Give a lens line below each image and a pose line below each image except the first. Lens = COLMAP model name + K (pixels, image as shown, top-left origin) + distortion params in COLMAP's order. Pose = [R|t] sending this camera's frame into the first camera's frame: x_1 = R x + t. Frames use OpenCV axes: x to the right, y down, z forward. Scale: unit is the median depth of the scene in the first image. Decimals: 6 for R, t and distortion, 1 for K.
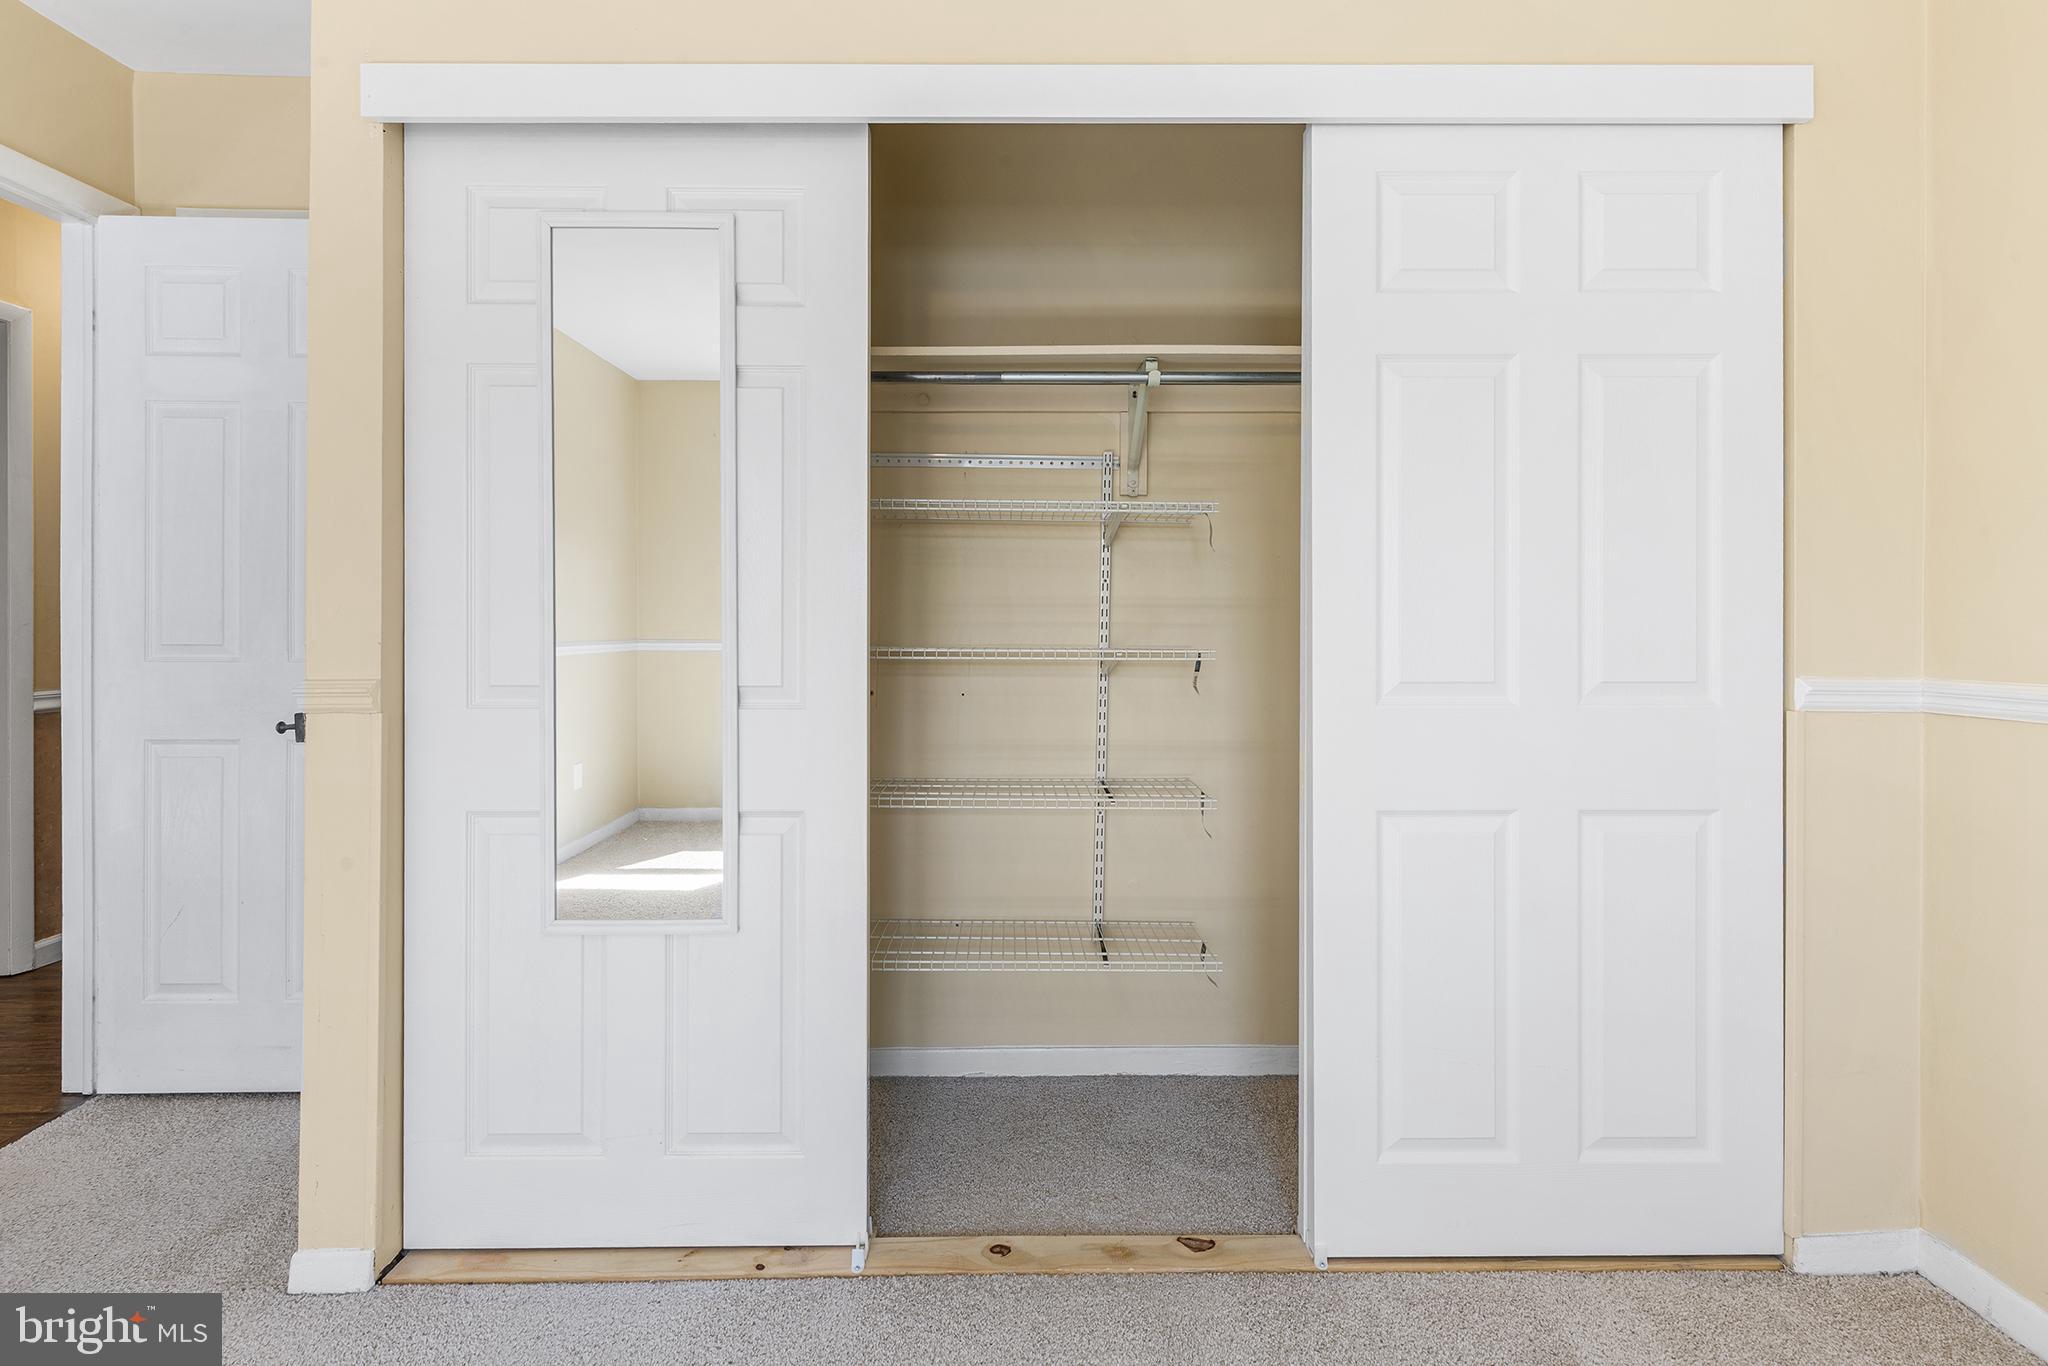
lens RADIAL K [[961.3, 0, 1029.9], [0, 961.3, 630.5], [0, 0, 1]] dist [0.001863, 0.000354]
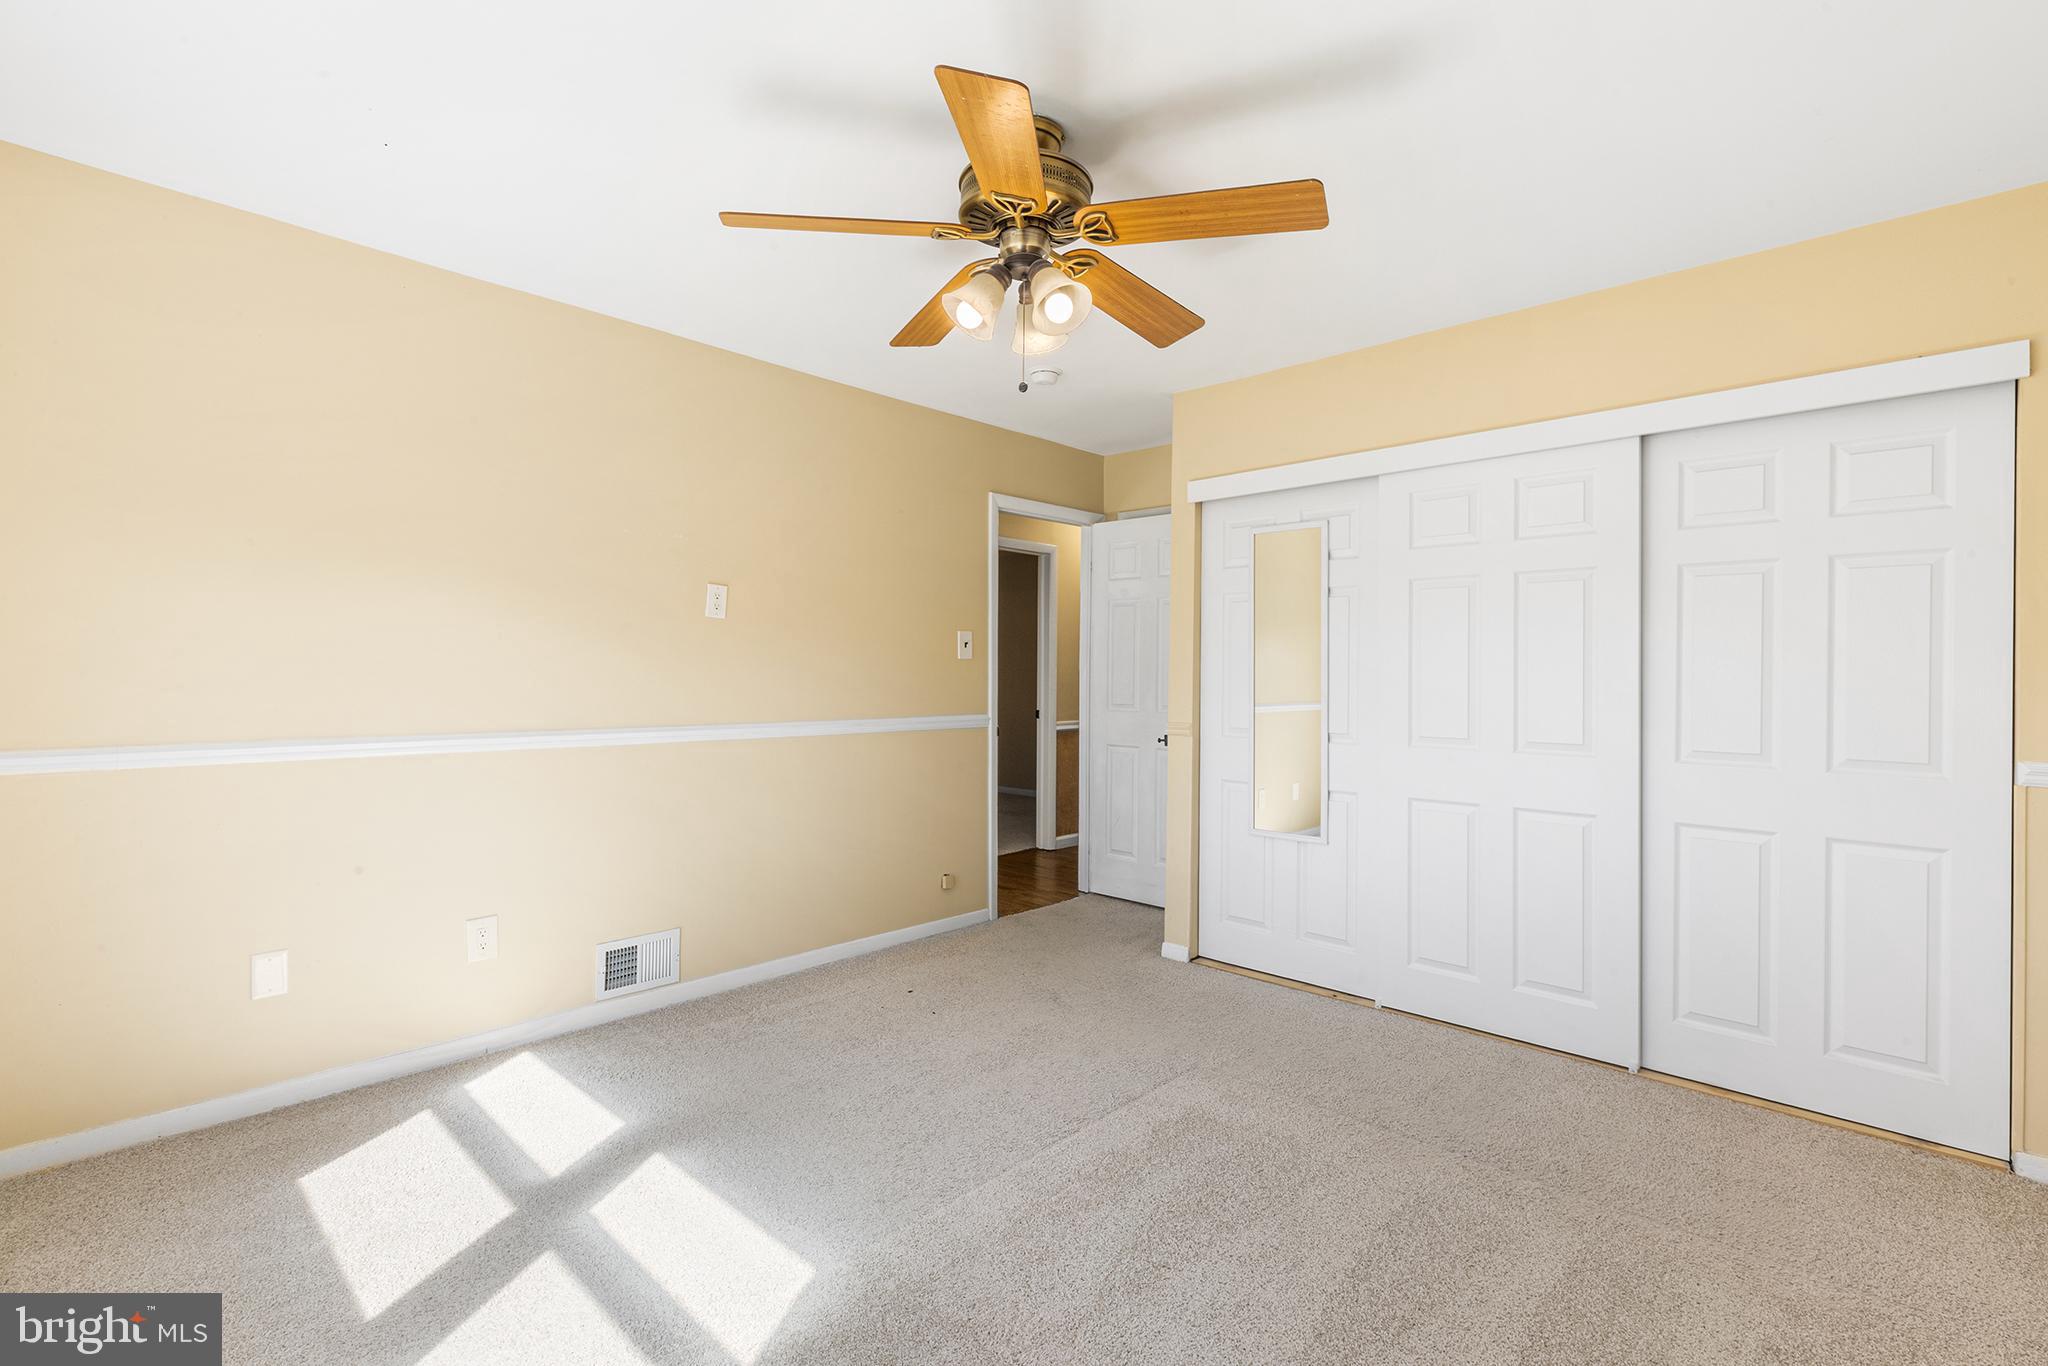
lens RADIAL K [[925.0, 0, 1021.6], [0, 925.0, 657.5], [0, 0, 1]] dist [0.001520, -0.000049]
pose [[0.715079, -0.007929, -0.698999, 0.695621], [-0.009564, 0.999731, -0.021124, -0.064663], [0.698978, 0.021791, 0.714811, -1.040823]]
